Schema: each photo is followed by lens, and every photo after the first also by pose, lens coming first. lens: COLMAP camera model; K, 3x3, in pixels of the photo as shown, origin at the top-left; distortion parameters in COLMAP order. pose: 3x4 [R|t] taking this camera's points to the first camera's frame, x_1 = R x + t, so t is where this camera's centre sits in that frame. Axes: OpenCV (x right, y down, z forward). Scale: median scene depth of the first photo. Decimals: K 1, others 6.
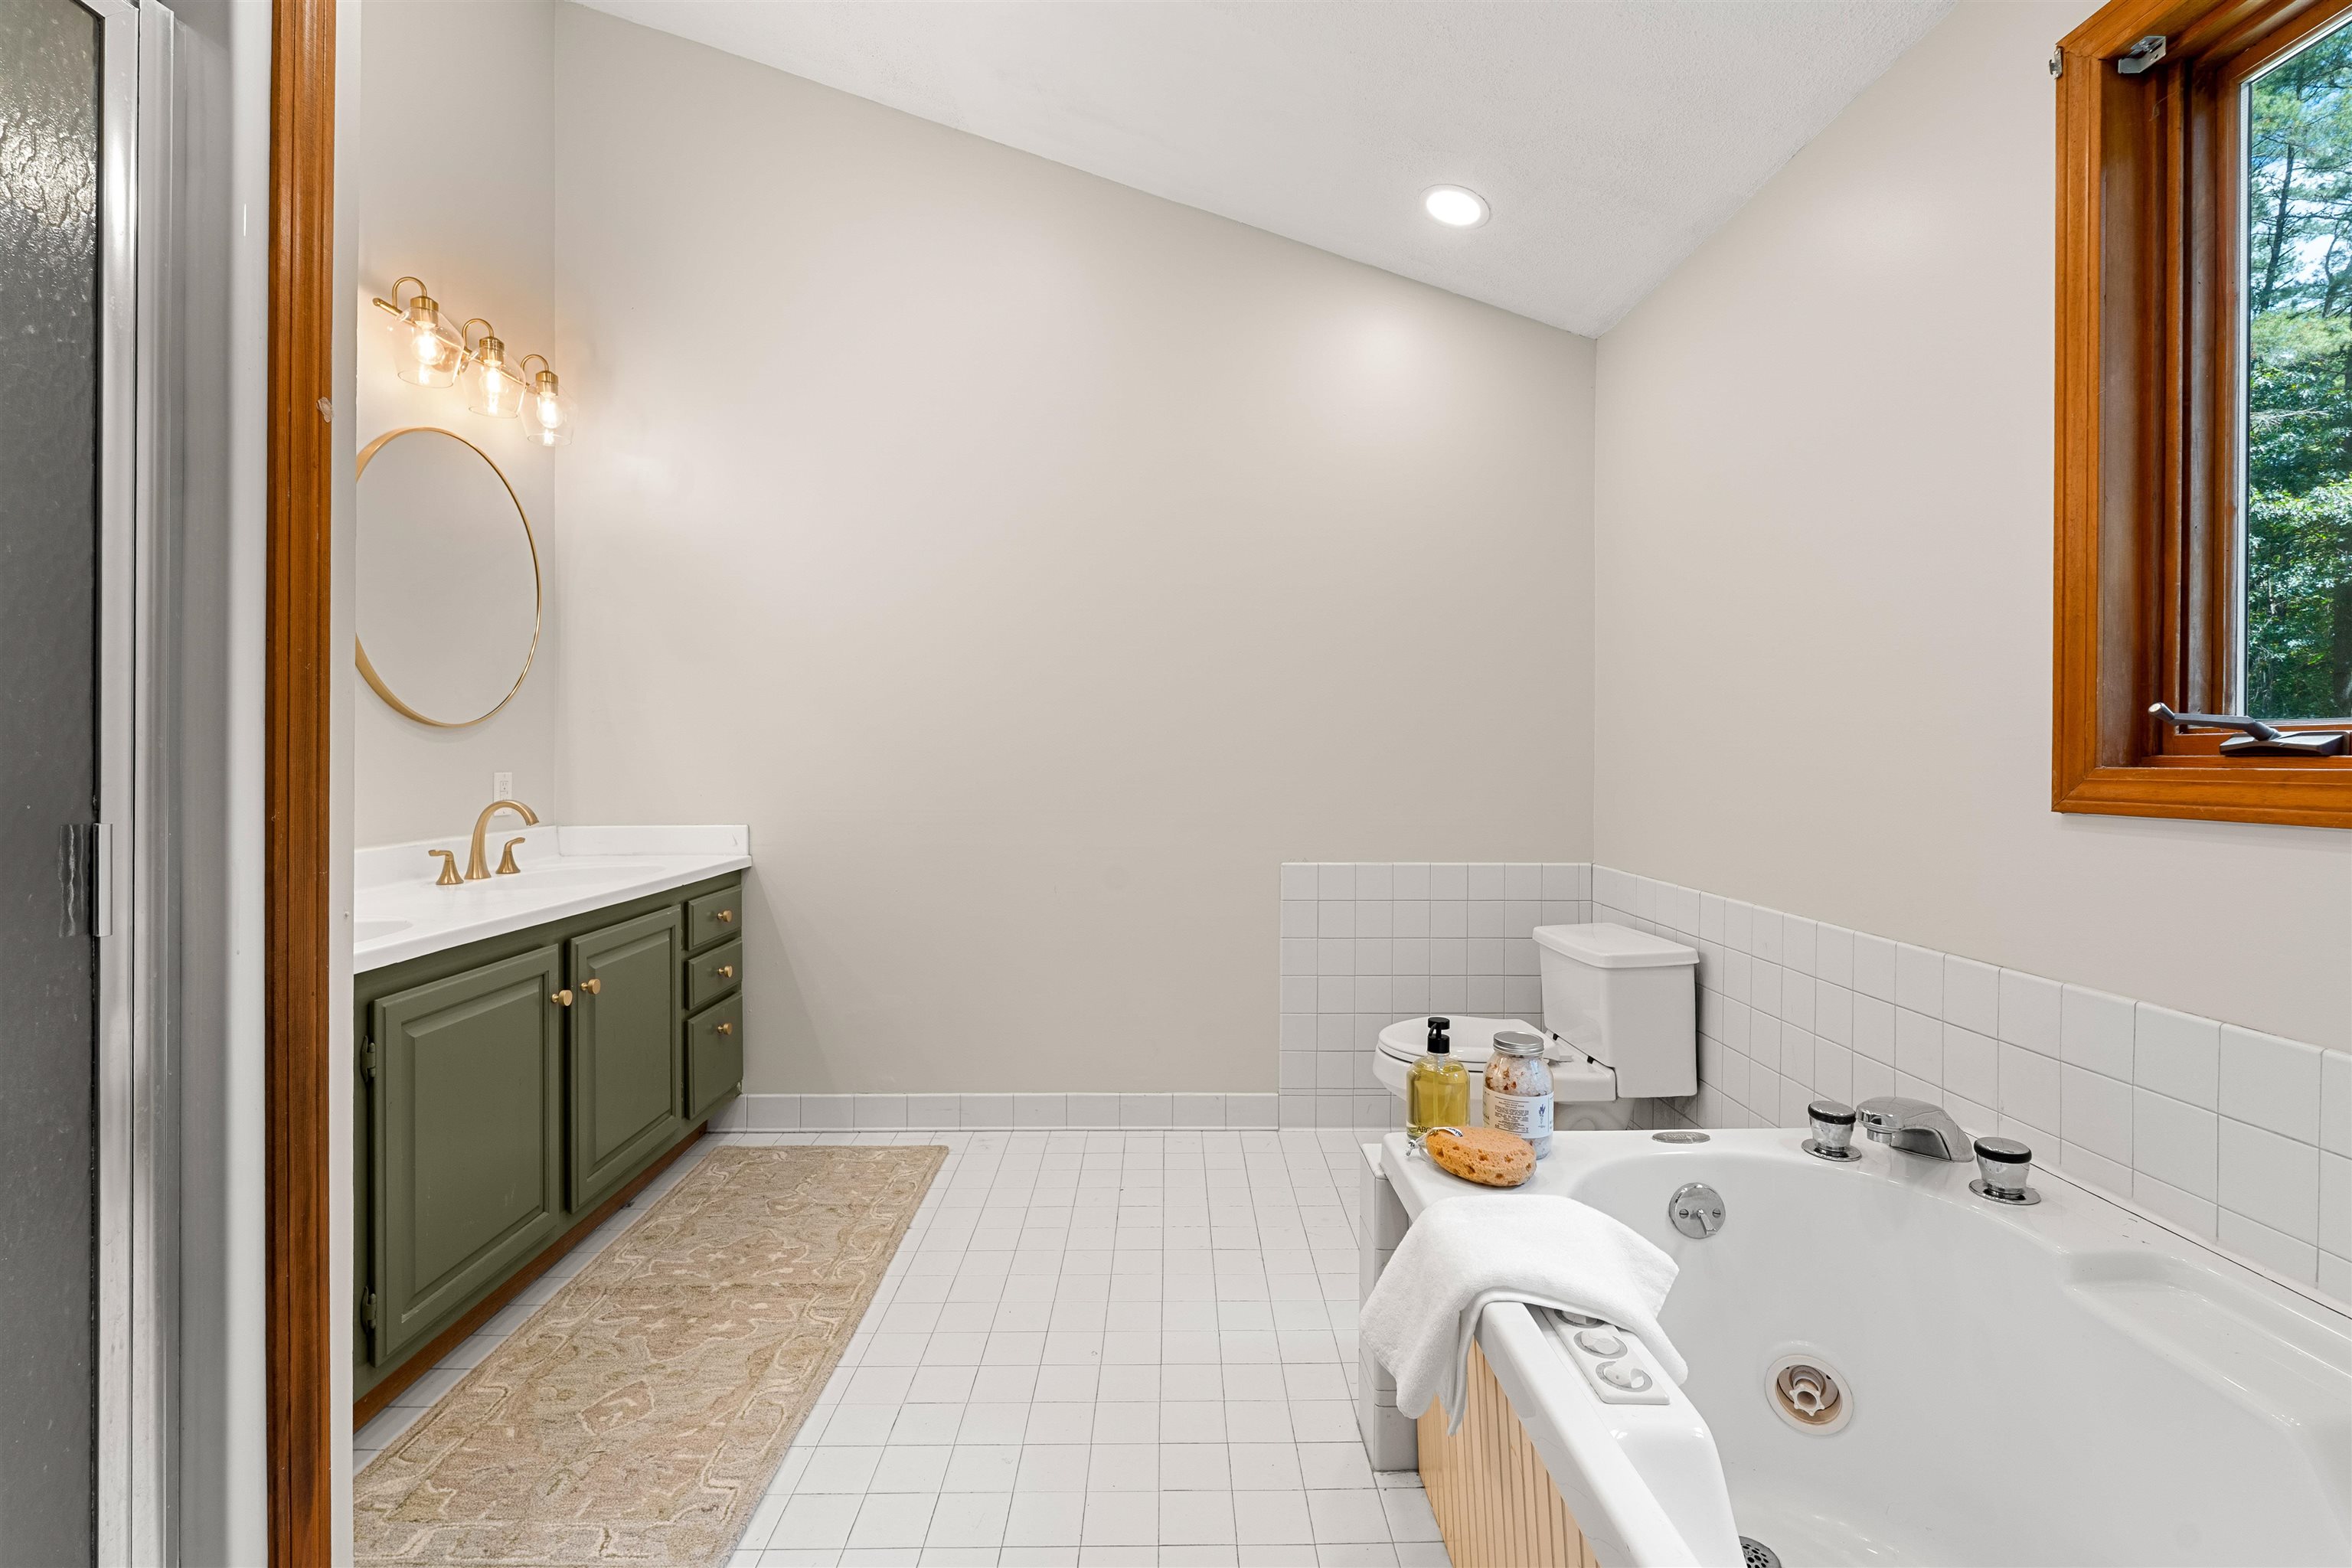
lens RADIAL K [[1059.2, 0, 1171.7], [0, 1059.2, 785.3], [0, 0, 1]] dist [0.004793, 0.000747]
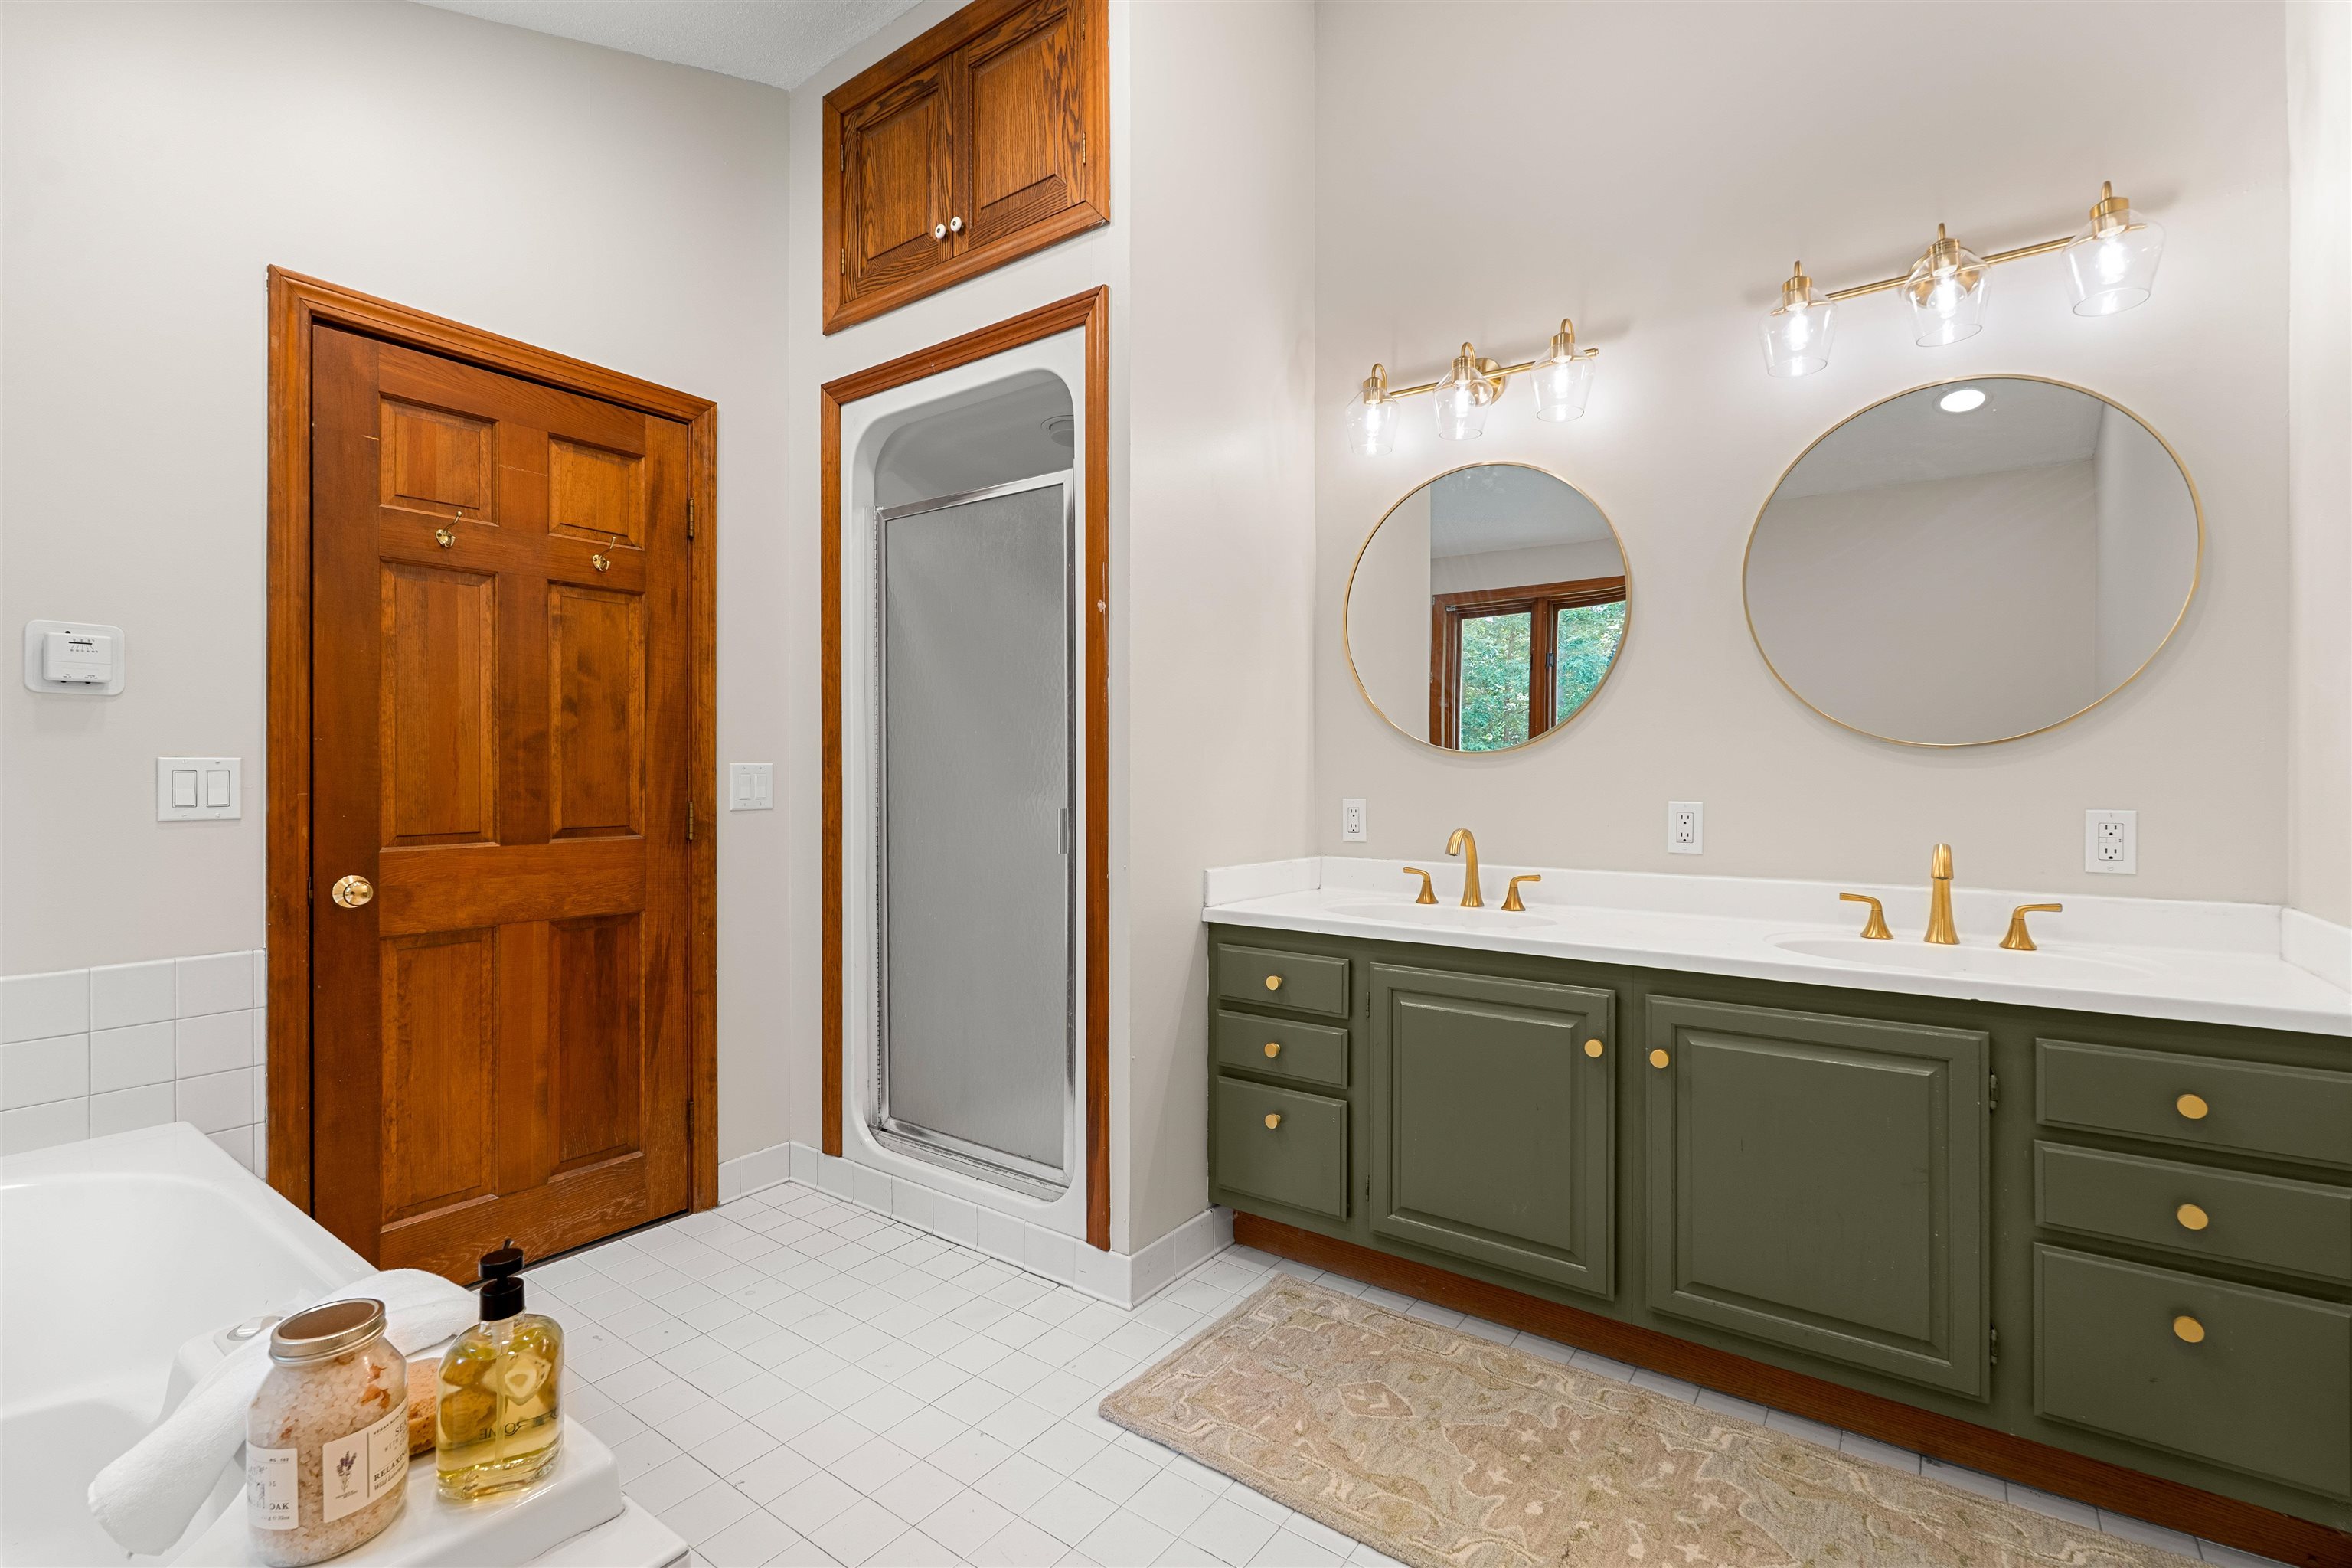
lens RADIAL K [[1059.2, 0, 1165.5], [0, 1059.2, 769.7], [0, 0, 1]] dist [0.004793, 0.000747]
pose [[-0.627874, 0.010286, -0.778247, 0.407159], [0.005869, 0.999947, 0.008481, -0.064324], [0.778293, 0.000757, -0.627901, 1.354862]]
